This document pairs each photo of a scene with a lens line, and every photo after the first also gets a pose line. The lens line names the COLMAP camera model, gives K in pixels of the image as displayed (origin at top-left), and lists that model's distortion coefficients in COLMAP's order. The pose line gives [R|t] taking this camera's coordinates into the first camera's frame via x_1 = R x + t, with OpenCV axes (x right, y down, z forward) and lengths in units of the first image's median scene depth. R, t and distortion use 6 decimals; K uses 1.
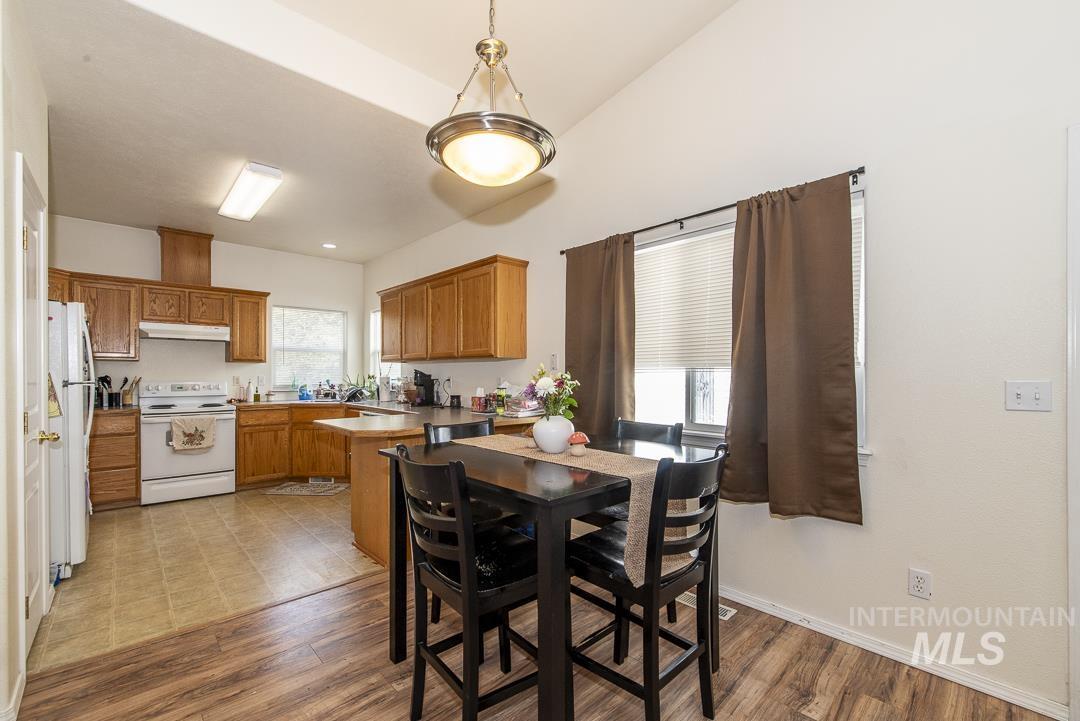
lens RADIAL K [[446.6, 0, 508.9], [0, 446.6, 376.2], [0, 0, 1]] dist [0.002661, -0.000232]
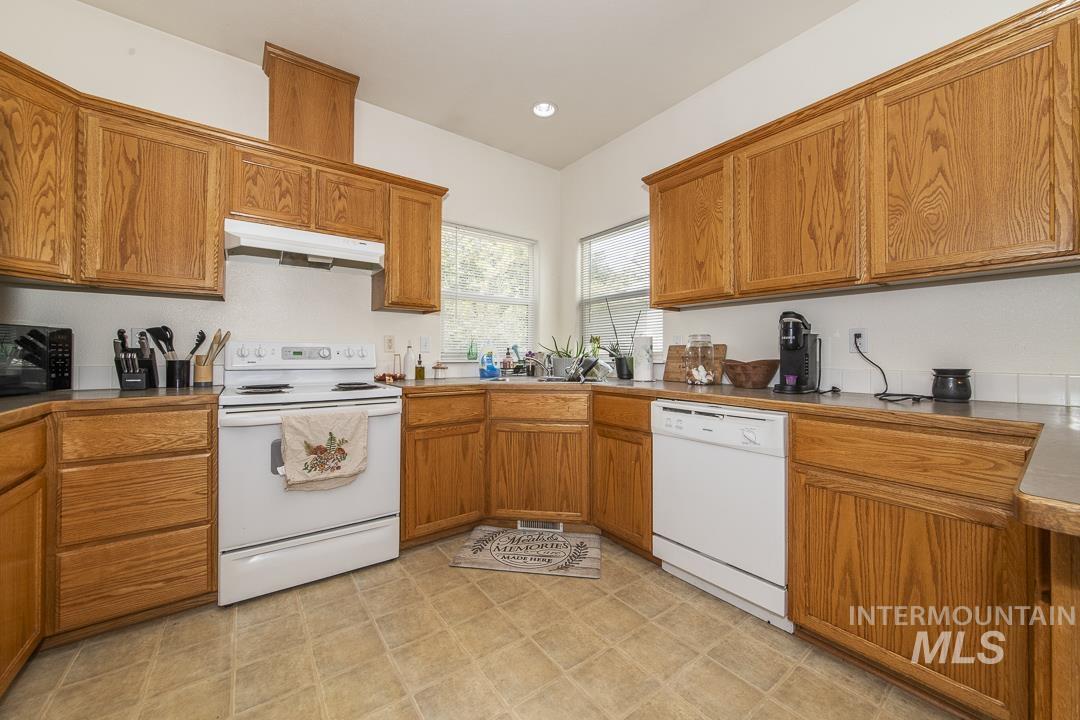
lens RADIAL K [[411.1, 0, 537.9], [0, 411.1, 351.2], [0, 0, 1]] dist [-0.001803, -0.000073]
pose [[0.996048, 0.002444, -0.088785, -0.423344], [-0.003555, 0.999917, -0.012363, 0.030247], [0.088747, 0.012629, 0.995974, 0.558728]]
